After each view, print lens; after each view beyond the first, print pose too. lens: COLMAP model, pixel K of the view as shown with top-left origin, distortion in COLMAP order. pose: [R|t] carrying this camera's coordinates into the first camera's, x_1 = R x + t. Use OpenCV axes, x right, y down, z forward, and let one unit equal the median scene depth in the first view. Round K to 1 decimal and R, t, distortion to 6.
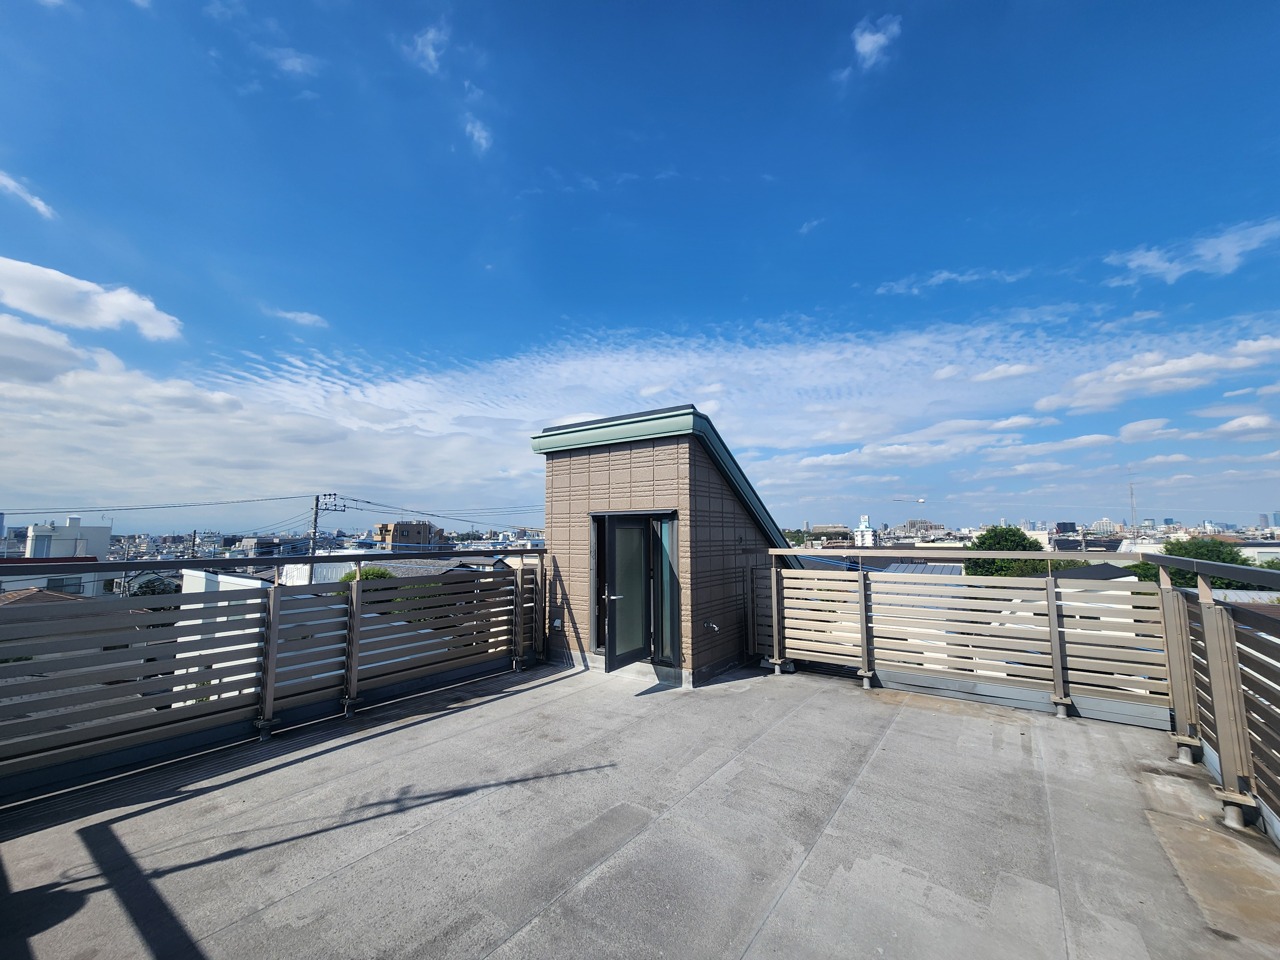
lens RADIAL K [[519.9, 0, 641.1], [0, 519.9, 477.0], [0, 0, 1]] dist [-0.002489, -0.000096]
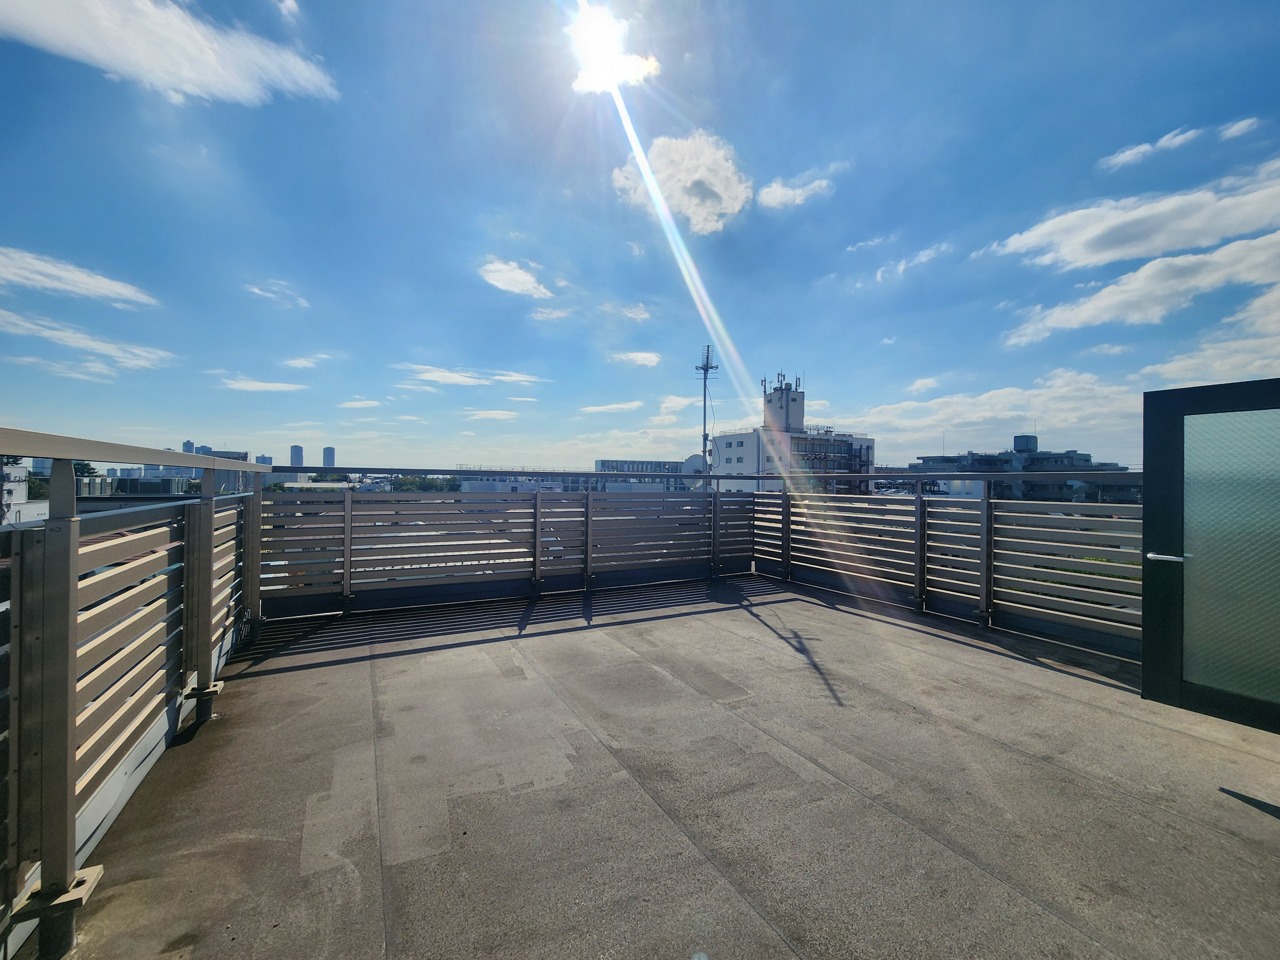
lens RADIAL K [[519.9, 0, 641.0], [0, 519.9, 480.5], [0, 0, 1]] dist [-0.002489, -0.000096]
pose [[-0.441834, -0.000158, -0.897097, 0.932773], [0.092747, 0.994633, -0.045855, 0.215304], [0.892290, -0.103463, -0.439448, 1.222890]]
